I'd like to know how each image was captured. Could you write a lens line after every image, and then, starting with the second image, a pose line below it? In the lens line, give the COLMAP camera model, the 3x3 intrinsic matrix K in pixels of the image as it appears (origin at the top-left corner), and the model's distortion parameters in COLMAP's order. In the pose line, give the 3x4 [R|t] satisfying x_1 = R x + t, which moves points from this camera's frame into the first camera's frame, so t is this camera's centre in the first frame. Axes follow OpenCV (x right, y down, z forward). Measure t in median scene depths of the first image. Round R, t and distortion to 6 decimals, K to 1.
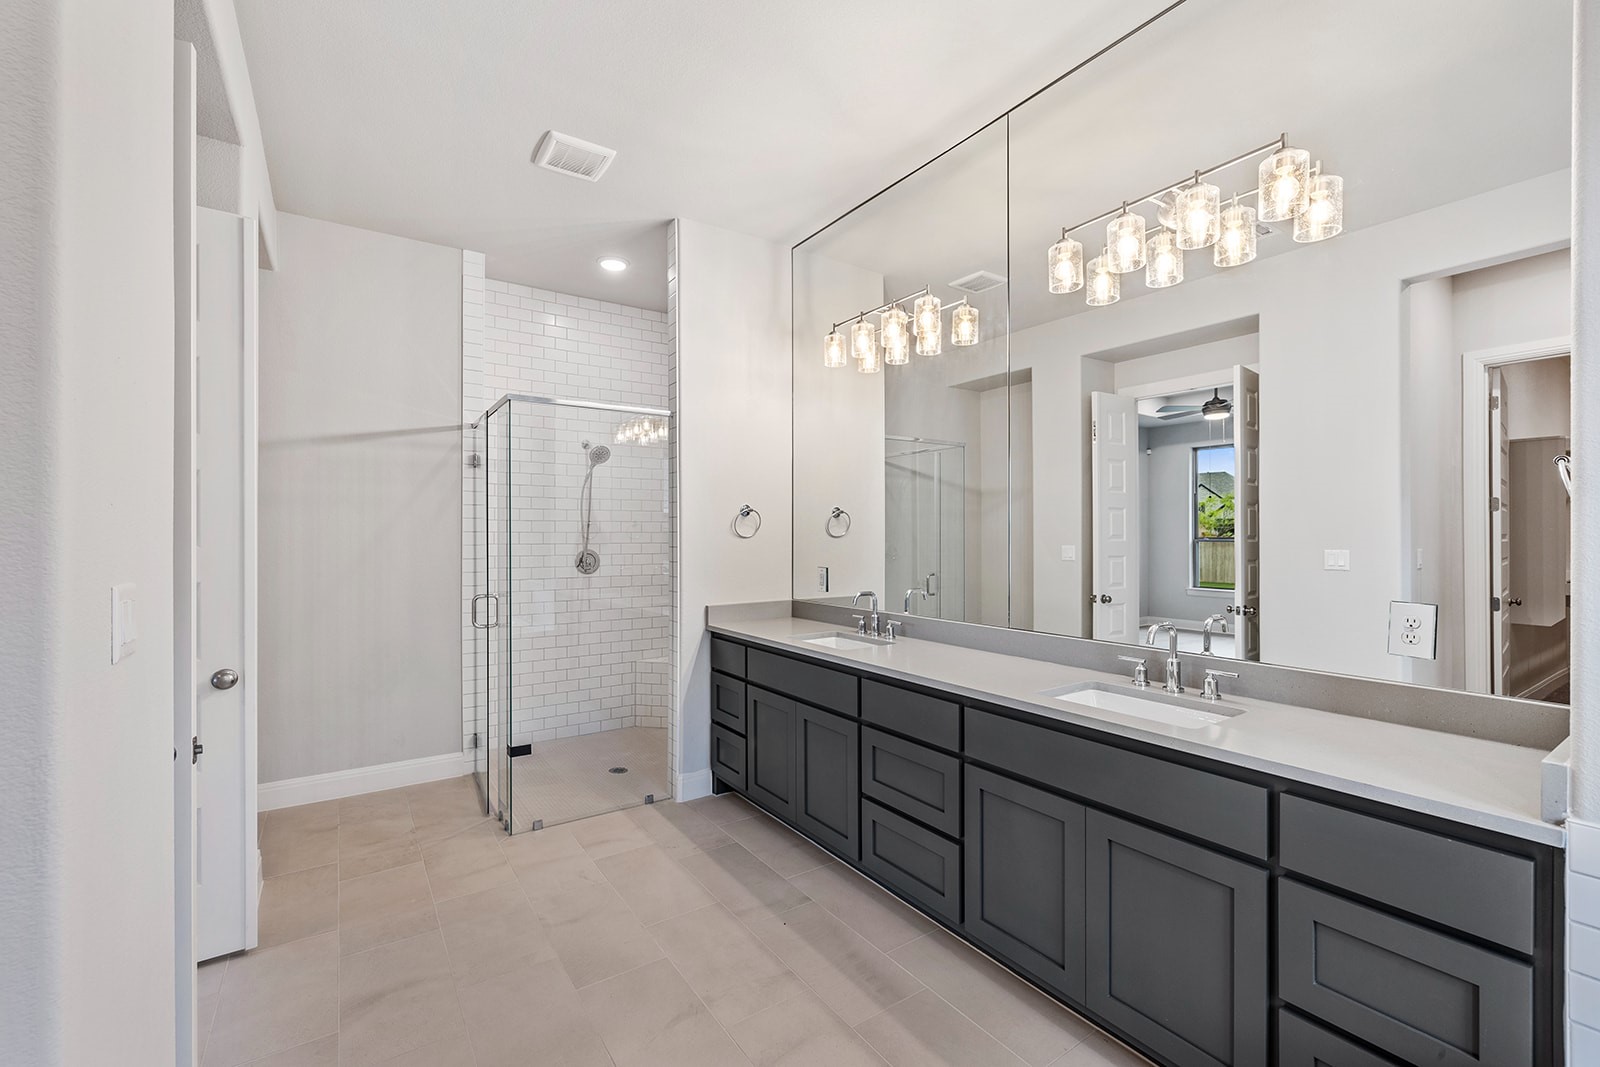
lens RADIAL K [[677.7, 0, 800.0], [0, 677.7, 533.5], [0, 0, 1]] dist [0.000377, 0.000159]
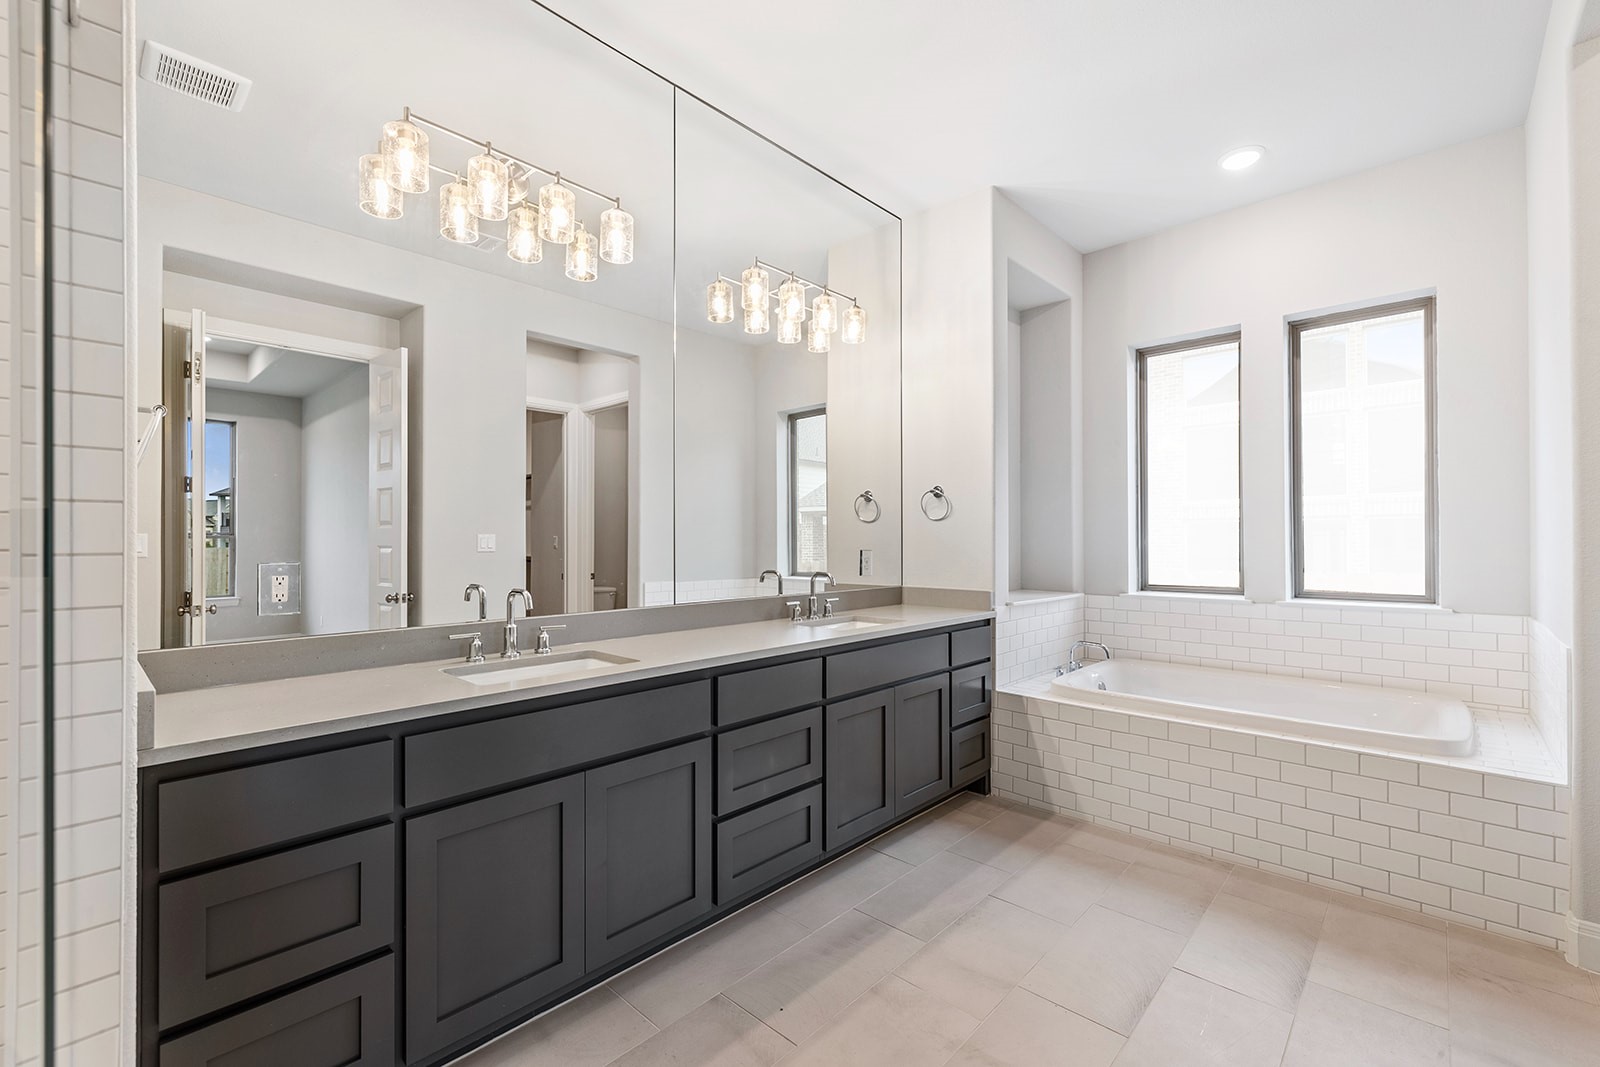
lens RADIAL K [[677.7, 0, 800.0], [0, 677.7, 533.5], [0, 0, 1]] dist [0.000377, 0.000159]
pose [[-0.214753, 0.007944, 0.976636, -0.827934], [0.002761, 0.999968, -0.007526, 0.055066], [-0.976664, 0.001080, -0.214768, 1.228825]]
